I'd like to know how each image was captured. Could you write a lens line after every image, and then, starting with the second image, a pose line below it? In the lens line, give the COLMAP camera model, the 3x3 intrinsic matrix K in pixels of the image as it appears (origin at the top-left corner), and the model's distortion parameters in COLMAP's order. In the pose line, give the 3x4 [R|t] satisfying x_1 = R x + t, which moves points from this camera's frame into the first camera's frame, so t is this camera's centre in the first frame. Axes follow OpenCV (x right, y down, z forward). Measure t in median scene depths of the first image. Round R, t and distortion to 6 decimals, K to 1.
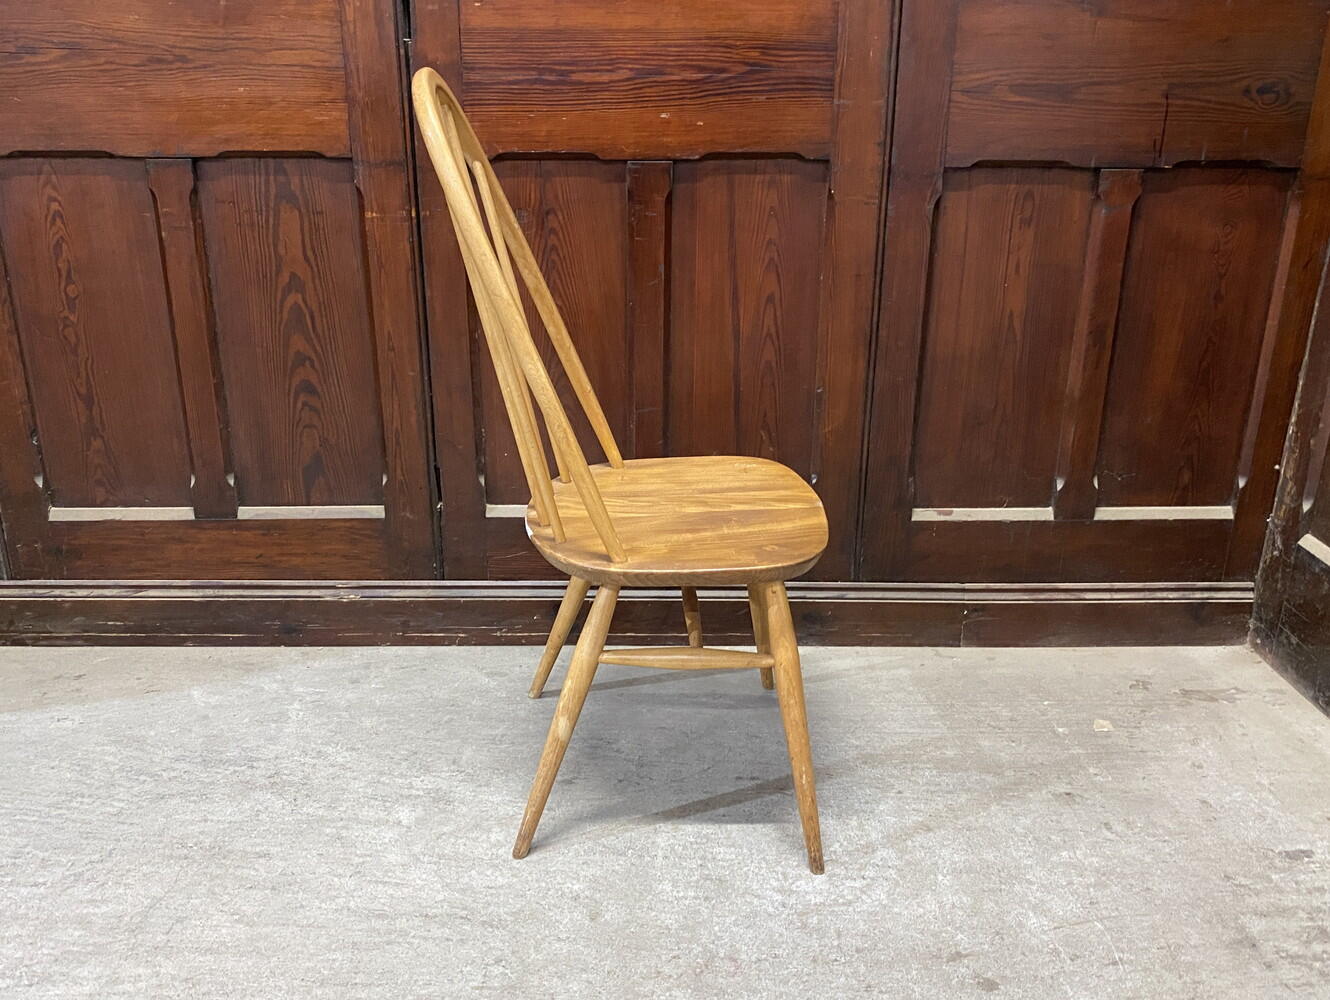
lens RADIAL K [[1139.4, 0, 660.7], [0, 1139.4, 501.7], [0, 0, 1]] dist [-0.013608, 0.015255]
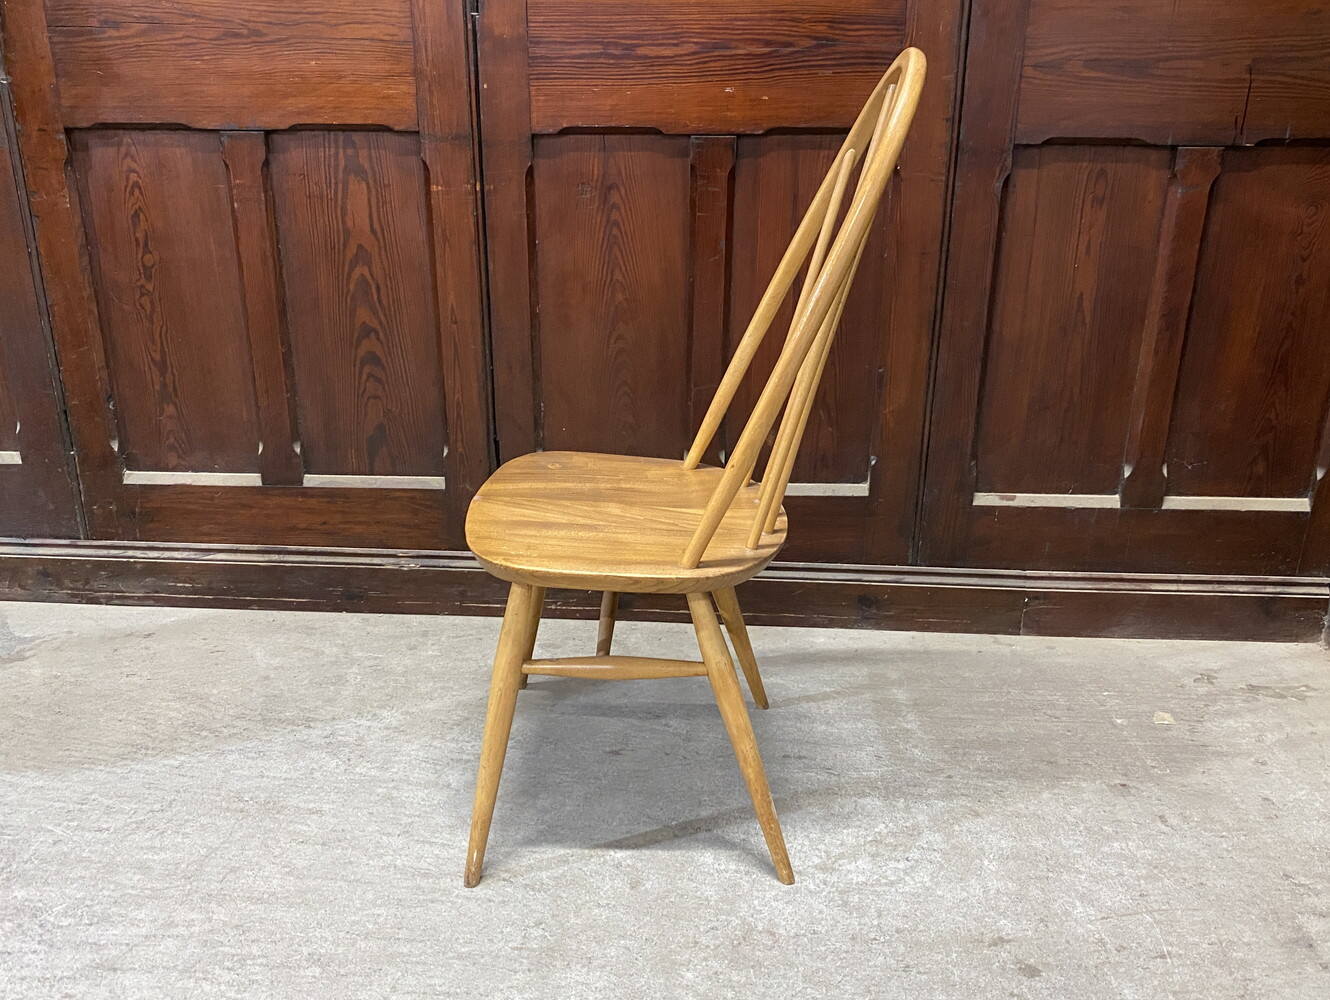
lens RADIAL K [[1139.4, 0, 660.7], [0, 1139.4, 501.7], [0, 0, 1]] dist [-0.013608, 0.015255]
pose [[0.997739, 0.024905, -0.062424, 0.014597], [-0.024207, 0.999636, 0.011918, 0.010026], [0.062698, -0.010380, 0.997979, -0.000161]]
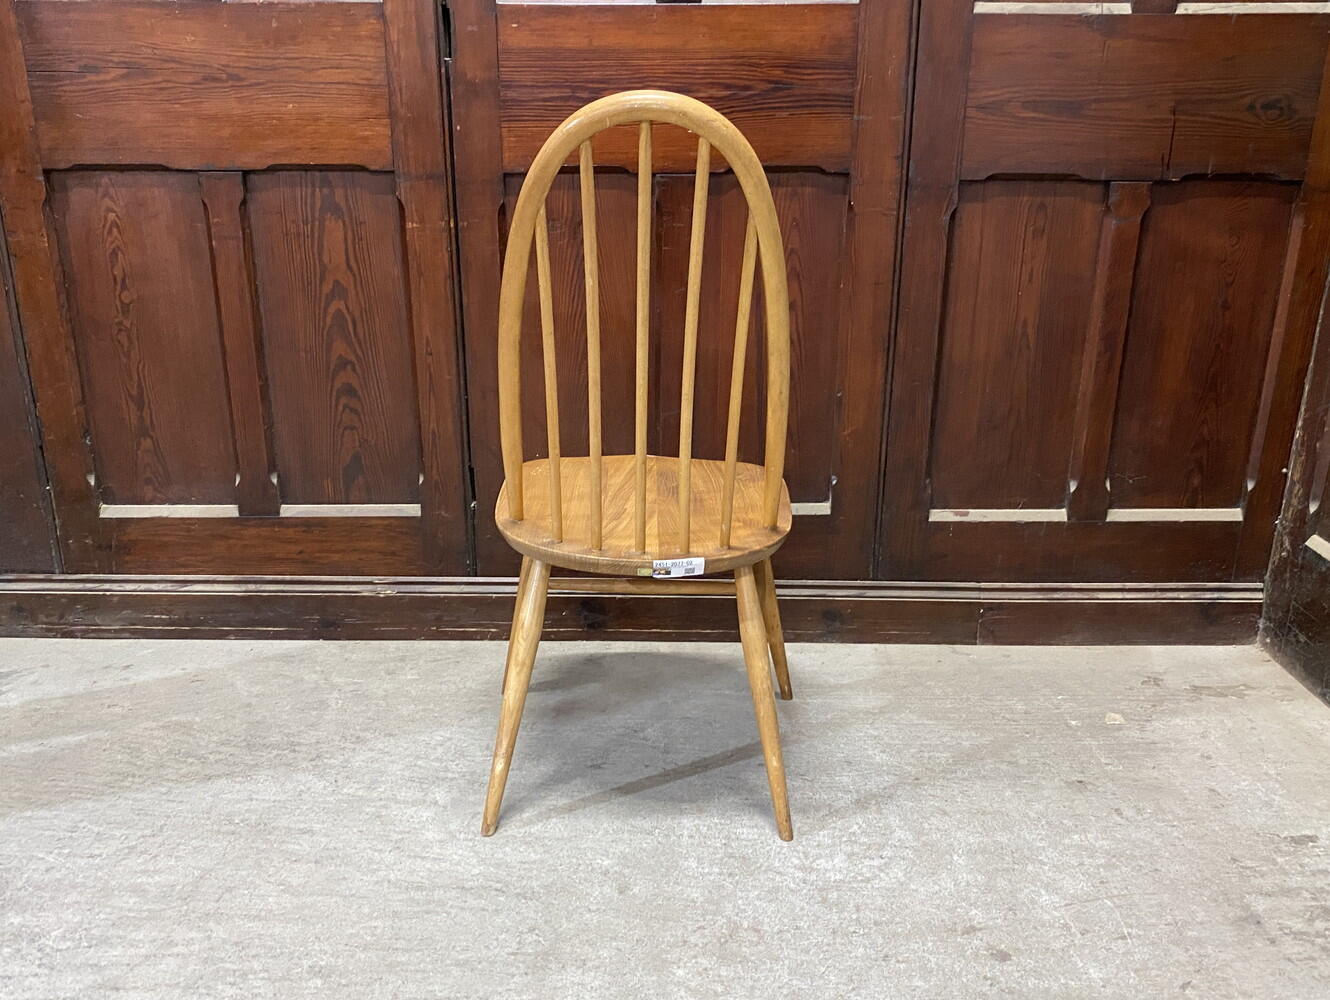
lens RADIAL K [[1132.3, 0, 667.2], [0, 1132.3, 497.7], [0, 0, 1]] dist [-0.008516, 0.006677]
pose [[0.999912, 0.003678, -0.012783, -0.004709], [-0.003929, 0.999799, -0.019681, 0.019192], [0.012708, 0.019729, 0.999725, -0.035410]]
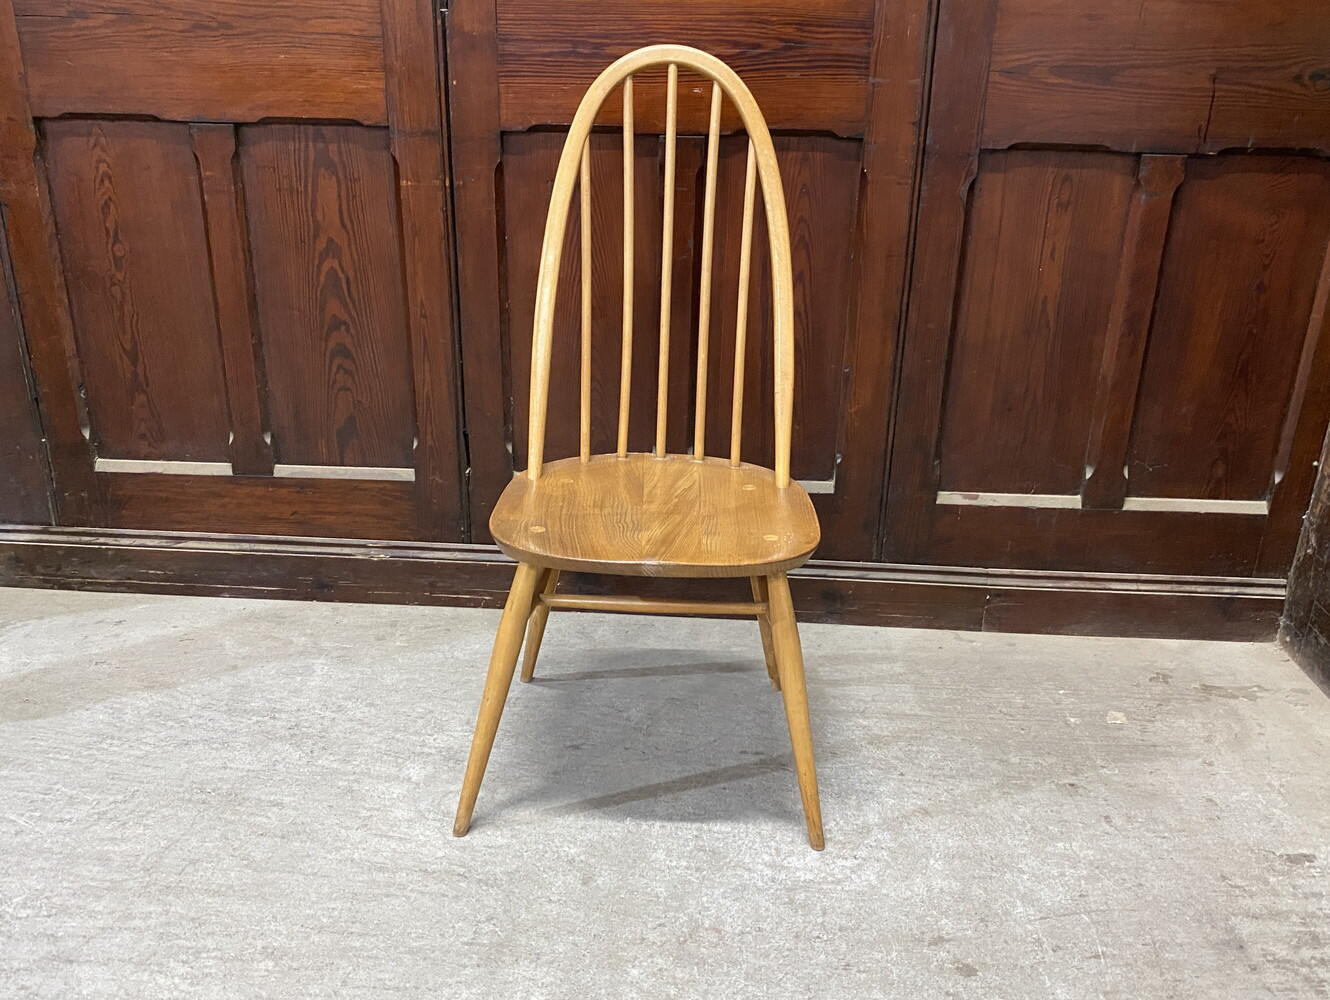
lens RADIAL K [[1136.1, 0, 665.0], [0, 1136.1, 500.0], [0, 0, 1]] dist [-0.009771, 0.008827]
pose [[0.997834, 0.039071, -0.052930, 0.041337], [-0.037297, 0.998722, 0.034098, -0.013249], [0.054194, -0.032050, 0.998016, -0.007380]]
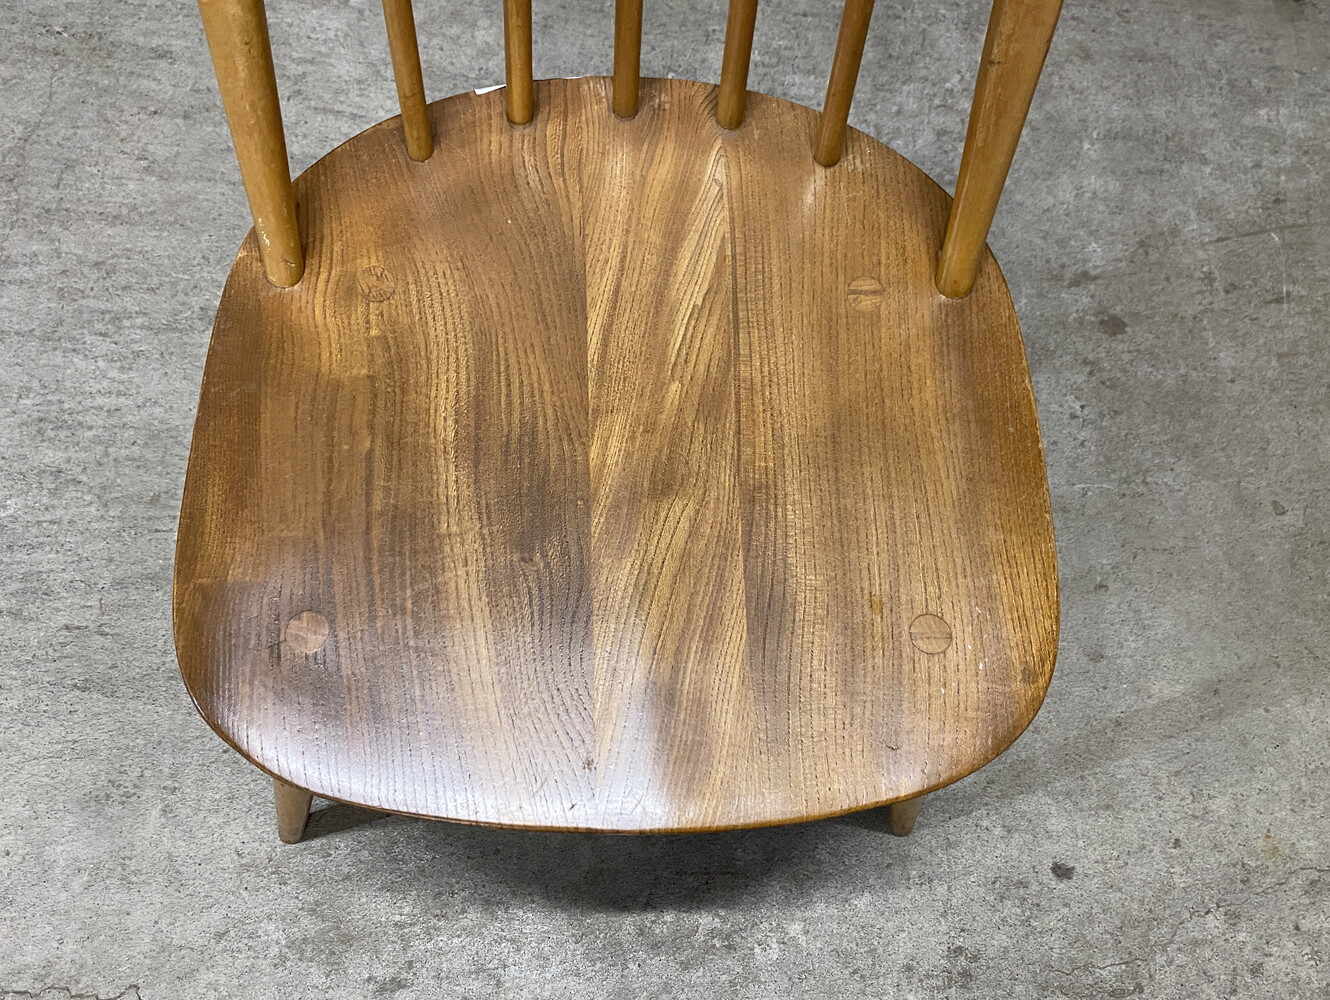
lens RADIAL K [[1139.4, 0, 660.7], [0, 1139.4, 501.7], [0, 0, 1]] dist [-0.013608, 0.015255]
pose [[0.997984, 0.062818, 0.009064, -0.019291], [-0.046086, 0.619051, 0.783997, -0.077770], [0.043638, -0.782834, 0.620698, 0.287284]]
